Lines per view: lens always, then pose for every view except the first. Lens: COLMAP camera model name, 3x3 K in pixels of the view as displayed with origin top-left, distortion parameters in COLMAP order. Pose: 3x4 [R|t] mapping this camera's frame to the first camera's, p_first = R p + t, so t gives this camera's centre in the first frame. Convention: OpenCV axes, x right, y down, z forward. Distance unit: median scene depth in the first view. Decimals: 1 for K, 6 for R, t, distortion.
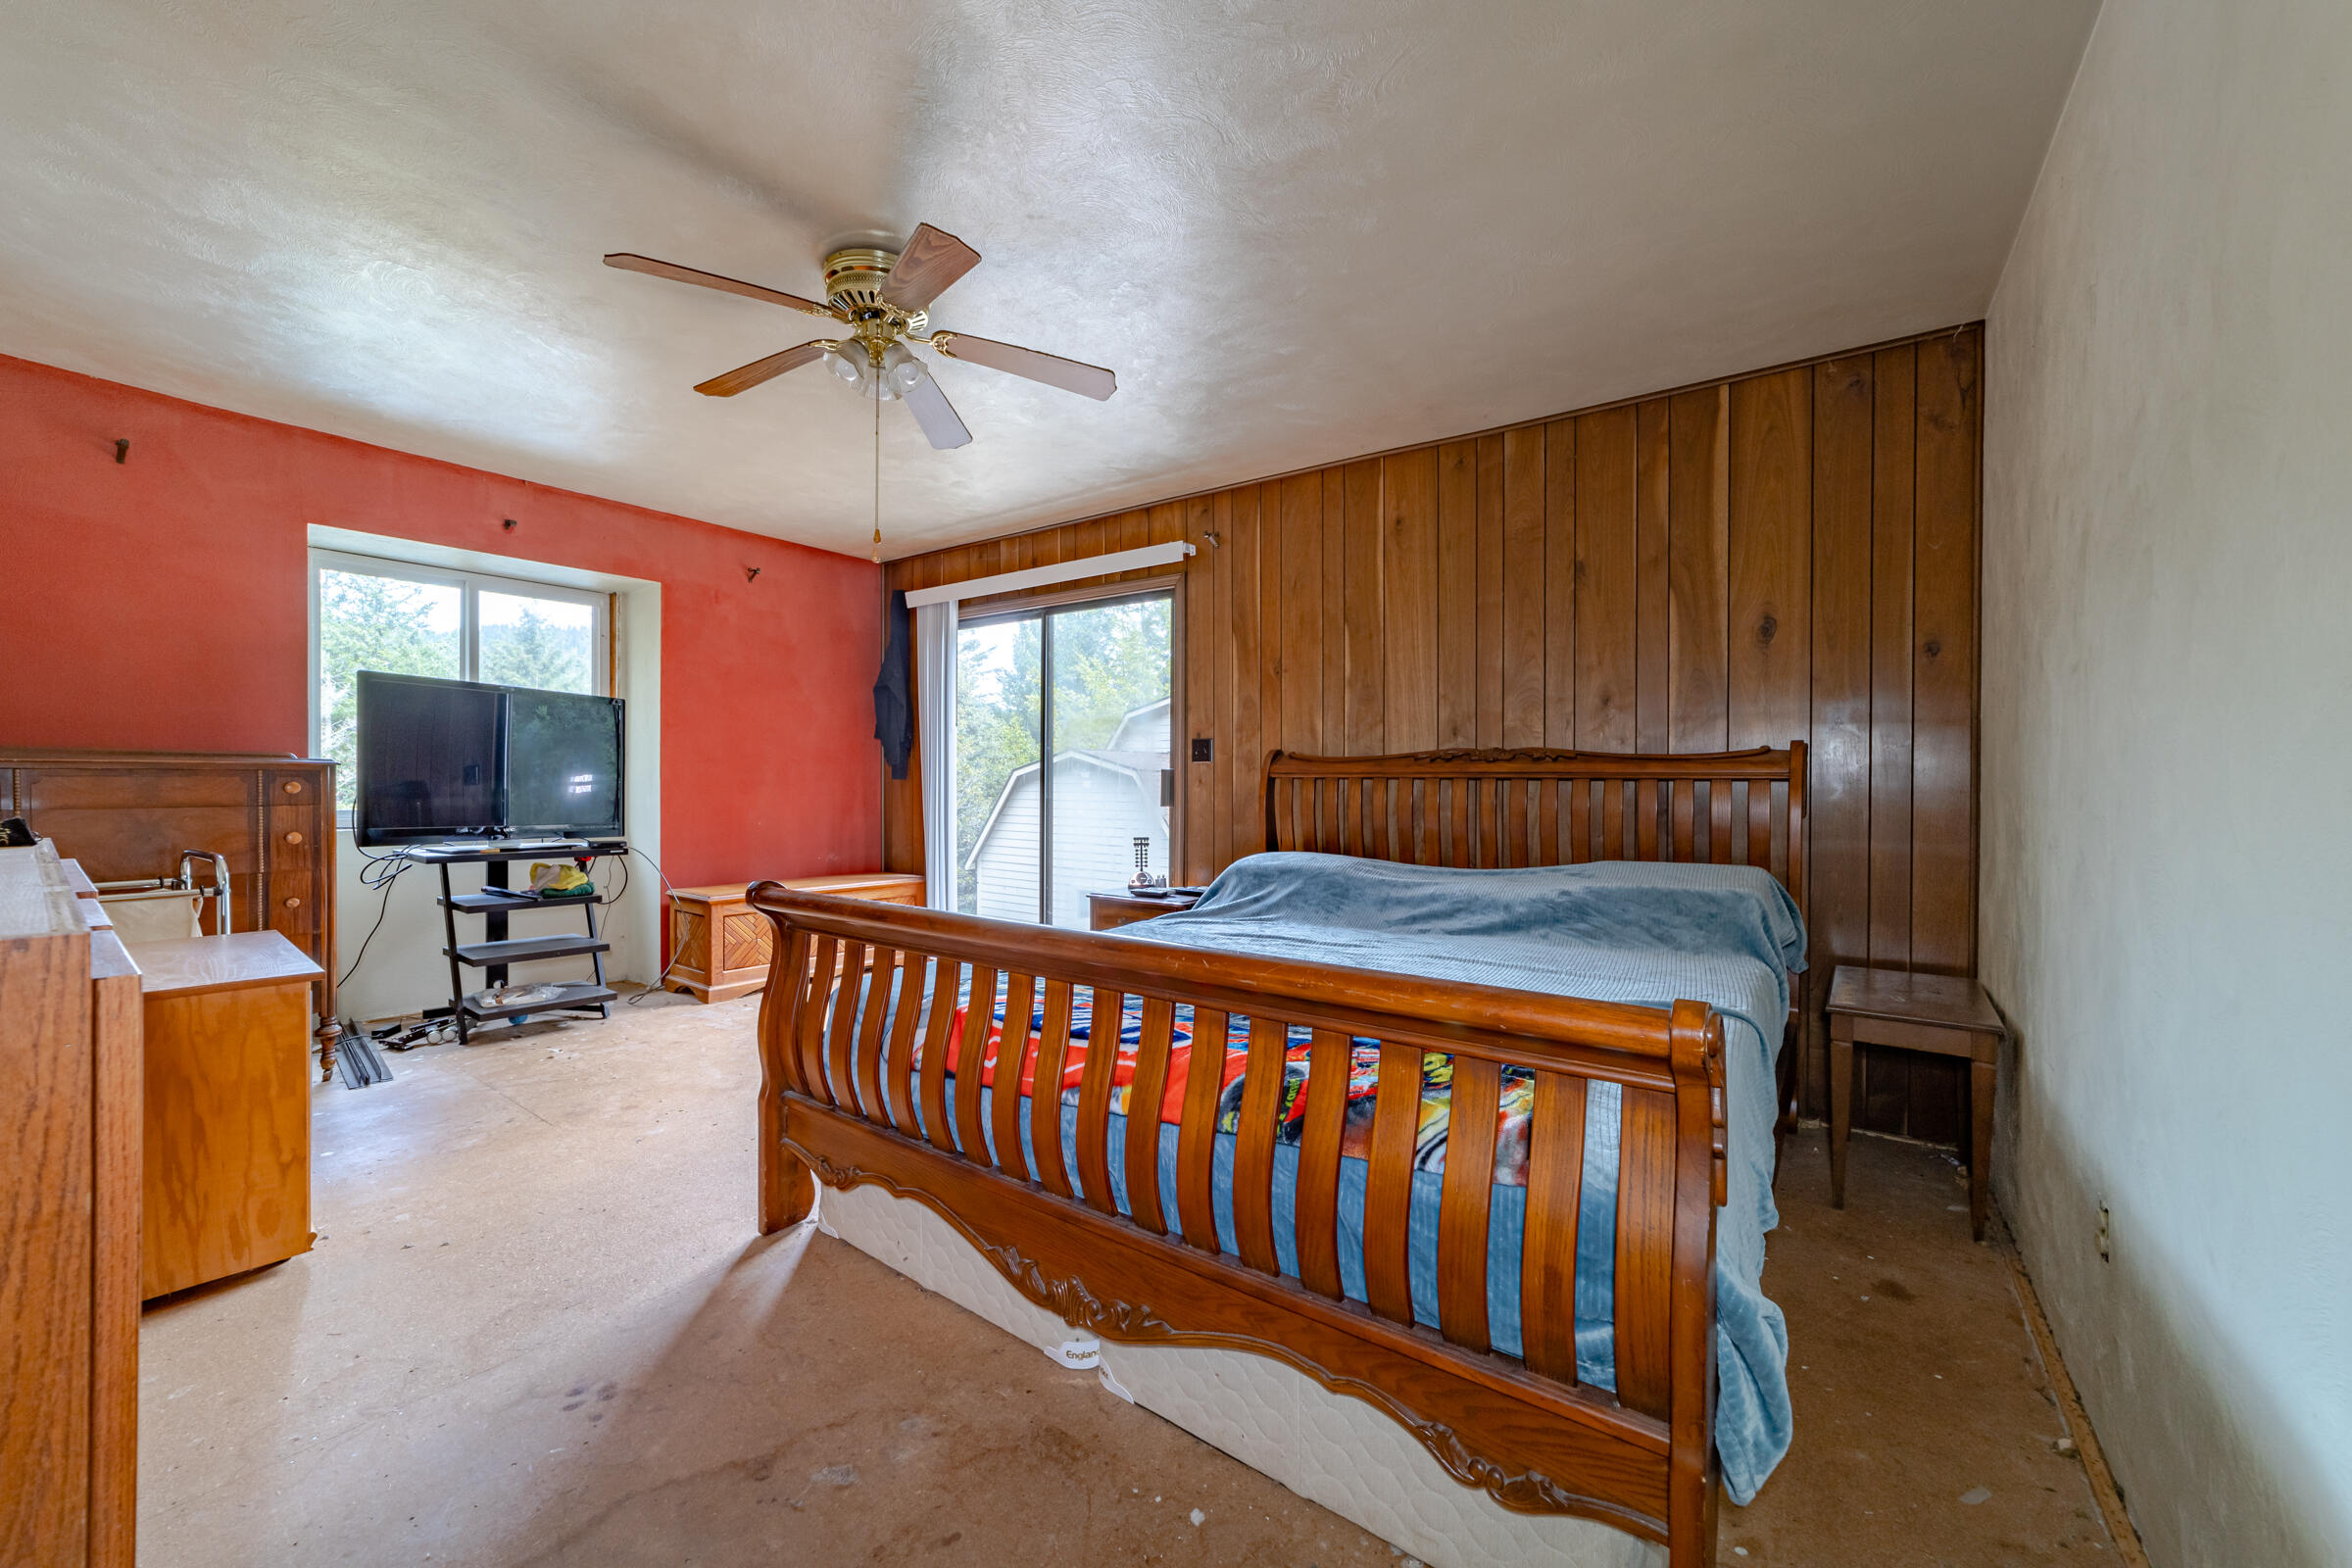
lens RADIAL K [[902.9, 0, 1174.4], [0, 902.9, 791.7], [0, 0, 1]] dist [-0.013819, 0.007207]
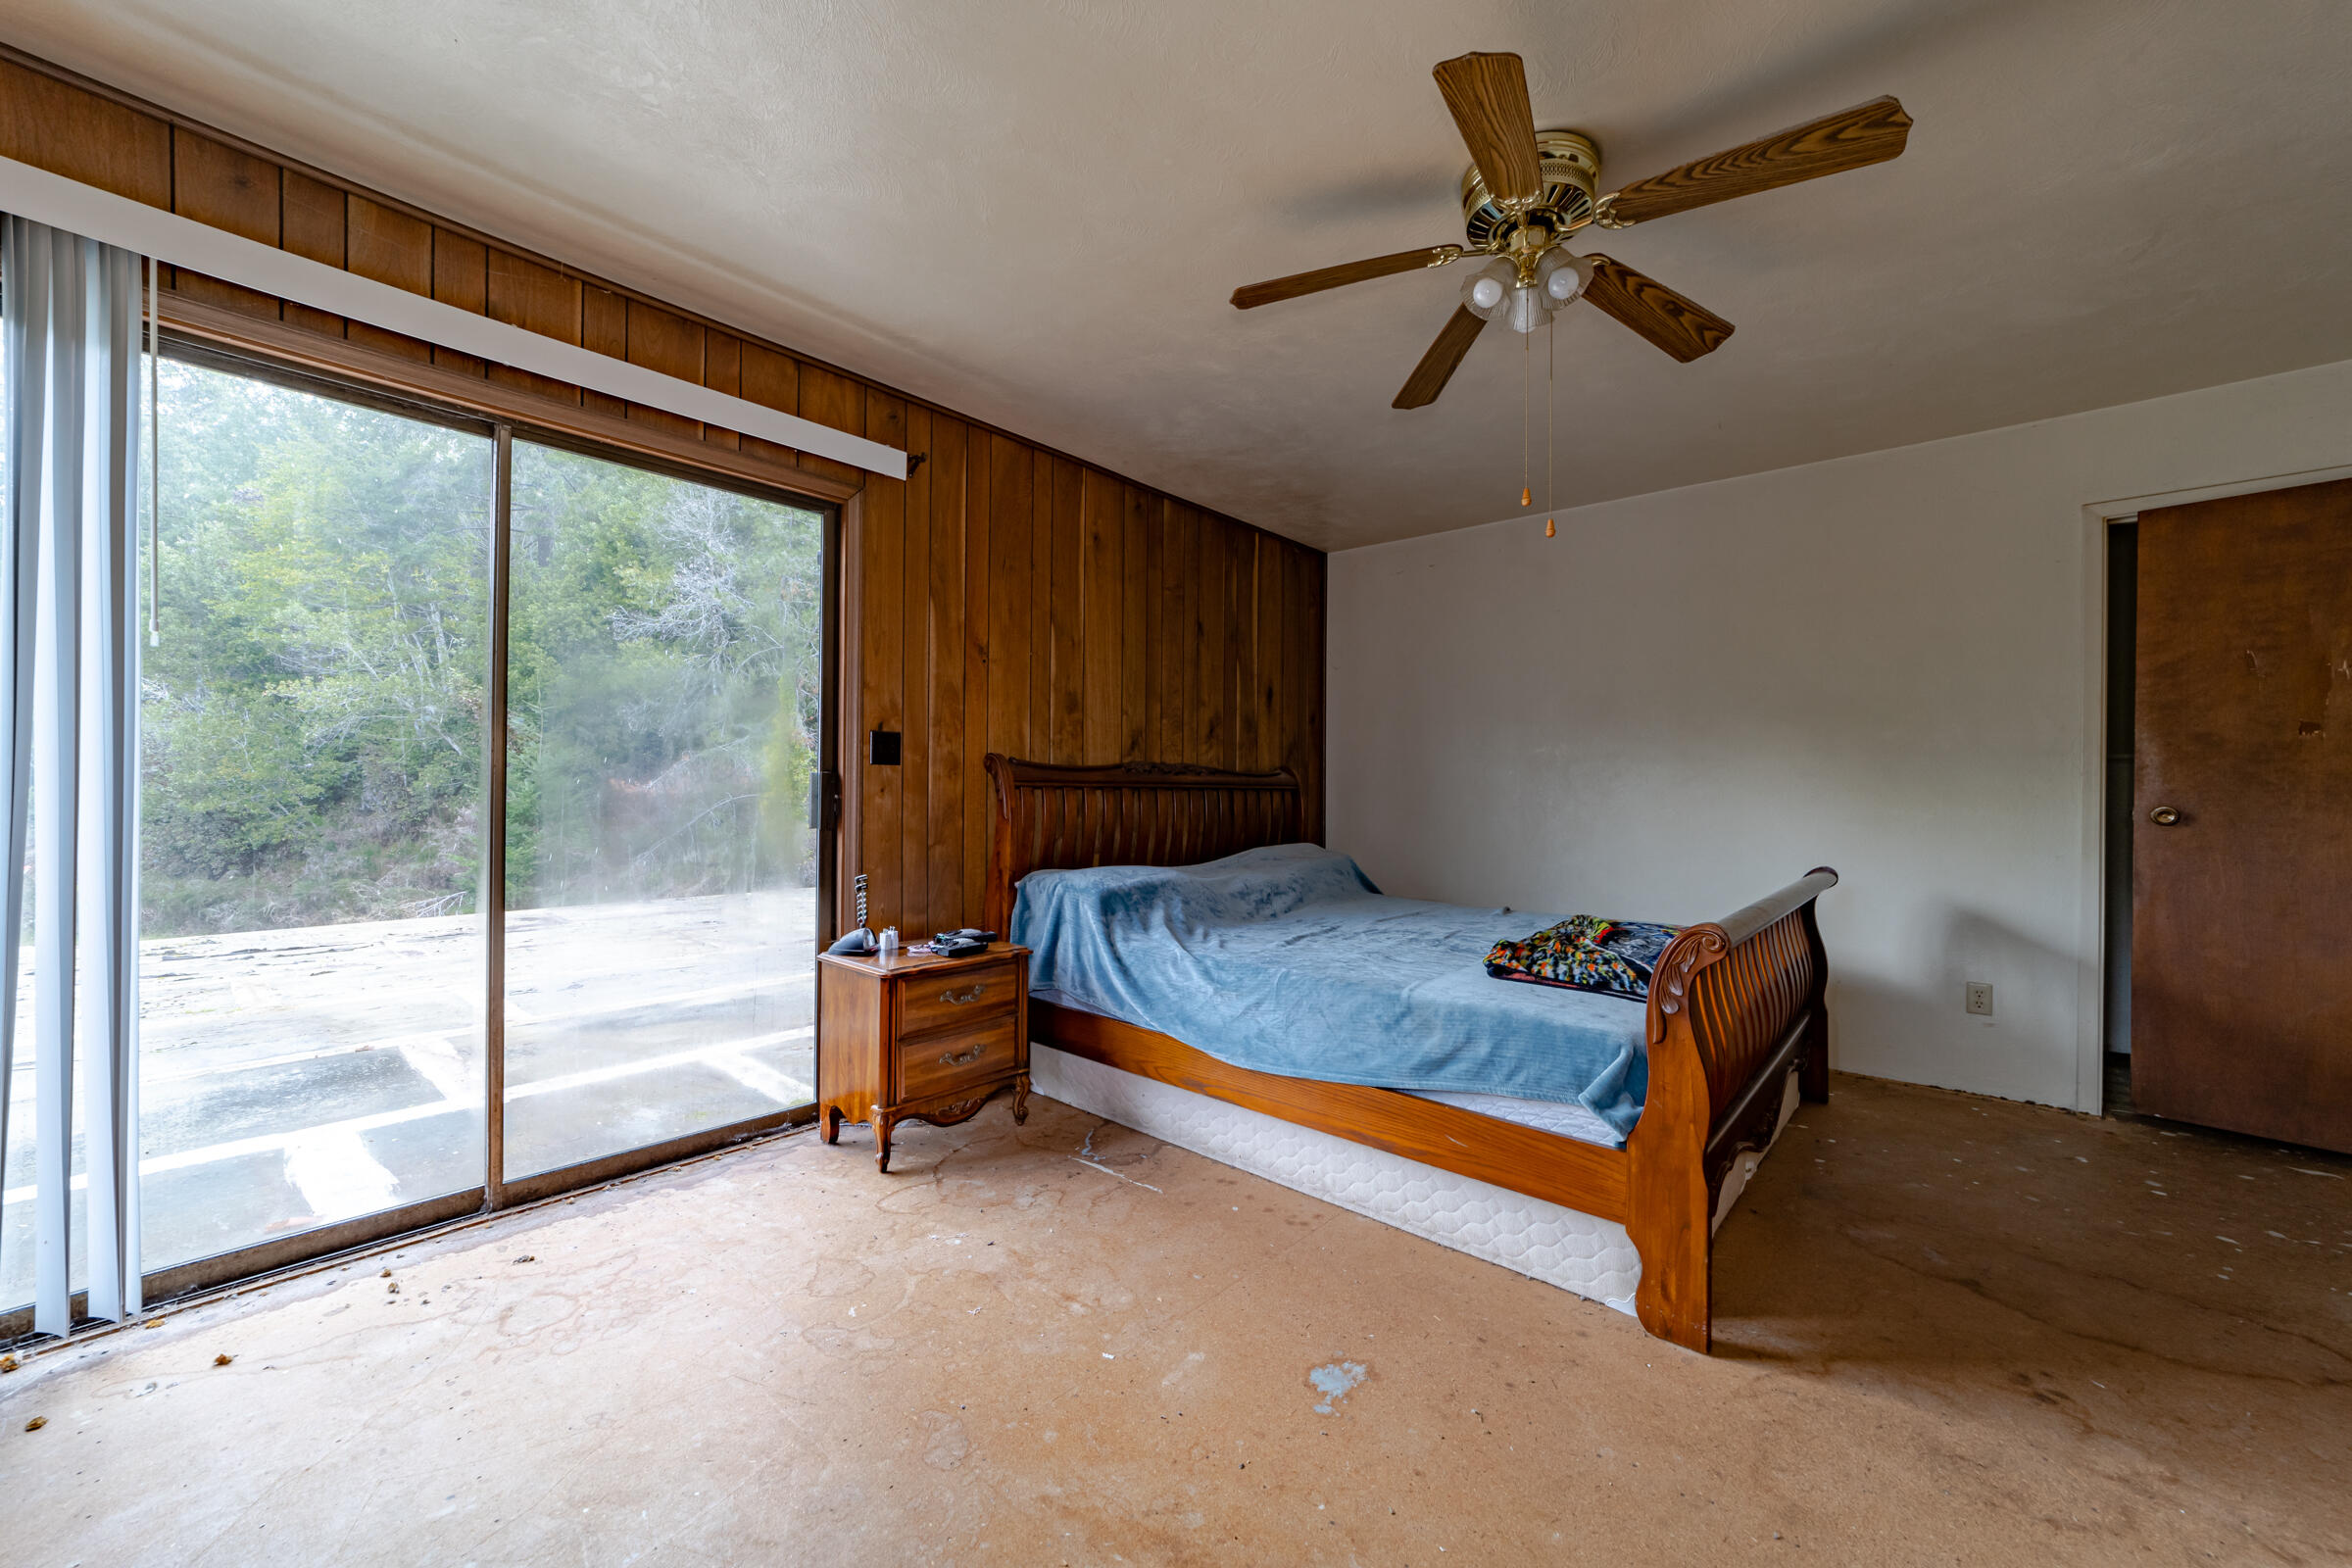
lens RADIAL K [[902.9, 0, 1178.3], [0, 902.9, 781.2], [0, 0, 1]] dist [-0.013819, 0.007207]
pose [[0.091437, -0.007001, 0.995786, -0.703327], [-0.010098, 0.999917, 0.007957, -0.028788], [-0.995760, -0.010783, 0.091359, 0.747714]]
